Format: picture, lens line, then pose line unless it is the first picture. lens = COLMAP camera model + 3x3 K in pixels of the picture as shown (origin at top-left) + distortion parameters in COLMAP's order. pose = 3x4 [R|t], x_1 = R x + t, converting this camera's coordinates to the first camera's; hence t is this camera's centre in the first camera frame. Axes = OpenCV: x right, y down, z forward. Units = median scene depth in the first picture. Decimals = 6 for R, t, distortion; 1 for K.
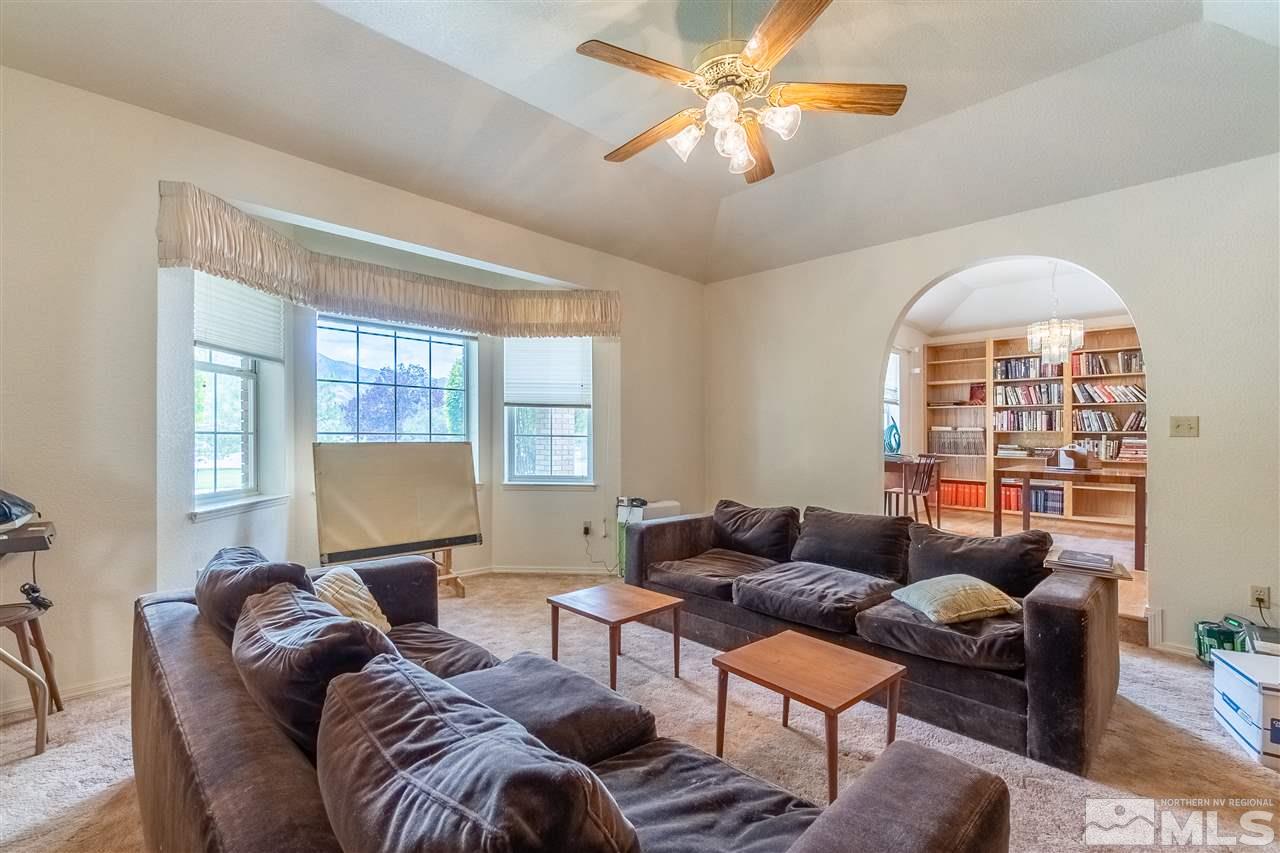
lens RADIAL K [[567.1, 0, 636.1], [0, 567.1, 432.1], [0, 0, 1]] dist [0.004894, -0.000356]
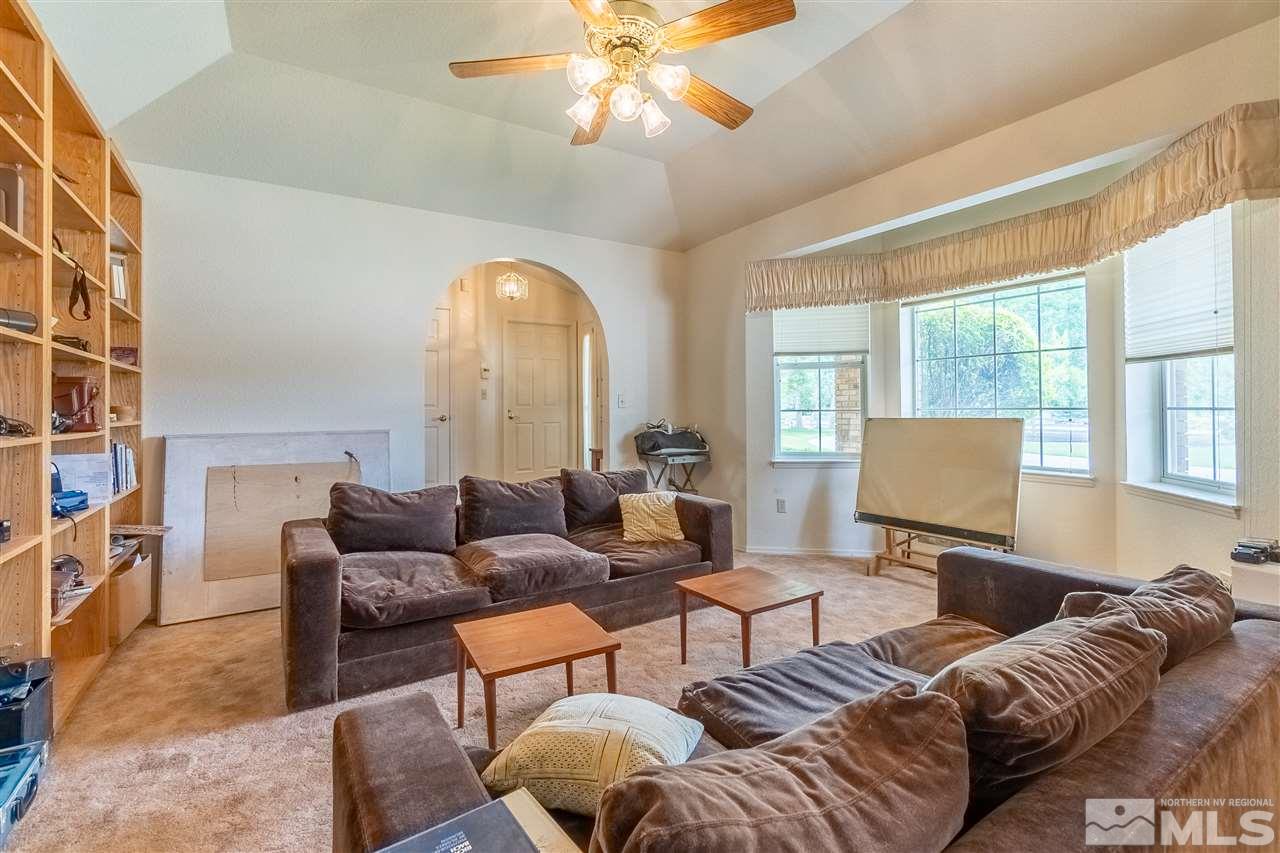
lens RADIAL K [[567.1, 0, 635.7], [0, 567.1, 418.7], [0, 0, 1]] dist [0.004894, -0.000356]
pose [[-0.206818, 0.004420, -0.978369, 0.585601], [0.011066, 0.999936, 0.002178, 0.009940], [0.978317, -0.010376, -0.206854, 0.654048]]
